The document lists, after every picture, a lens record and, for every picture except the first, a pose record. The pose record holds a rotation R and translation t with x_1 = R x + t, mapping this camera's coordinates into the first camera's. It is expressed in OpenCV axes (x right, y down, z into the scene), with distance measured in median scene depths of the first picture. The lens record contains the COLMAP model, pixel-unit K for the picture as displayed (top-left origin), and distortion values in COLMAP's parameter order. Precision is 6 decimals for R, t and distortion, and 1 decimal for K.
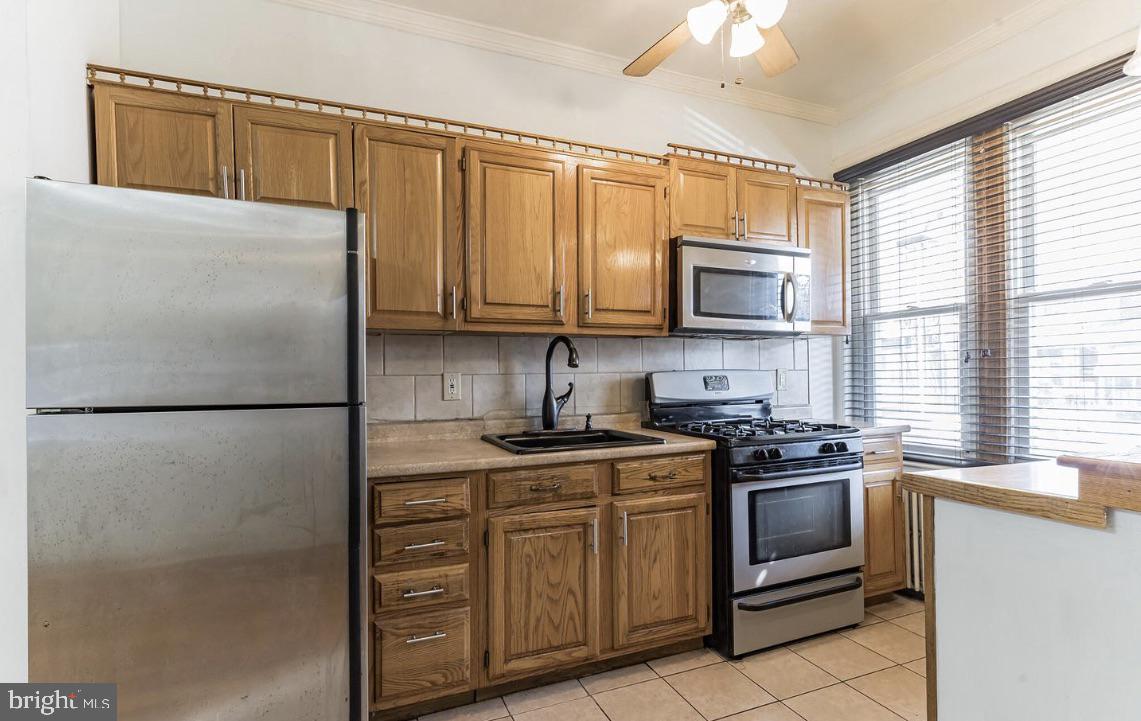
lens RADIAL K [[584.2, 0, 574.7], [0, 584.2, 376.6], [0, 0, 1]] dist [0.007207, 0.000664]
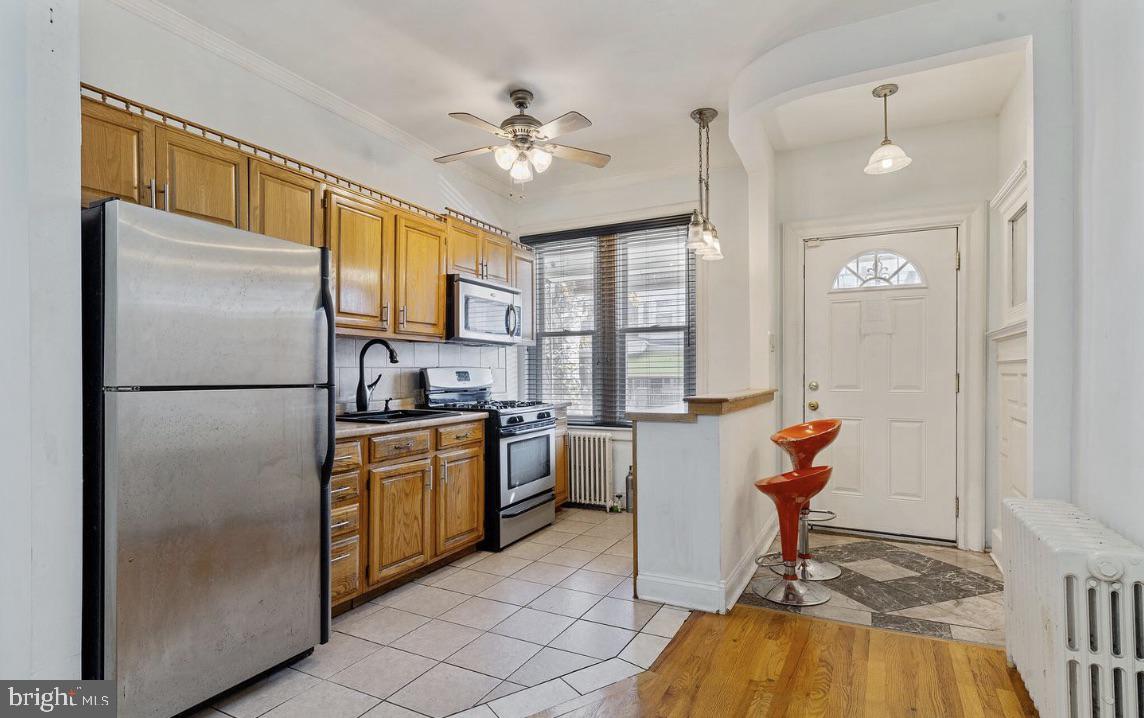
lens RADIAL K [[563.7, 0, 580.2], [0, 563.7, 372.2], [0, 0, 1]] dist [-0.000417, -0.000231]
pose [[0.766336, 0.009821, 0.642365, -0.529870], [-0.003492, 0.999932, -0.011121, 0.019700], [-0.642431, 0.006279, 0.766318, -0.295554]]
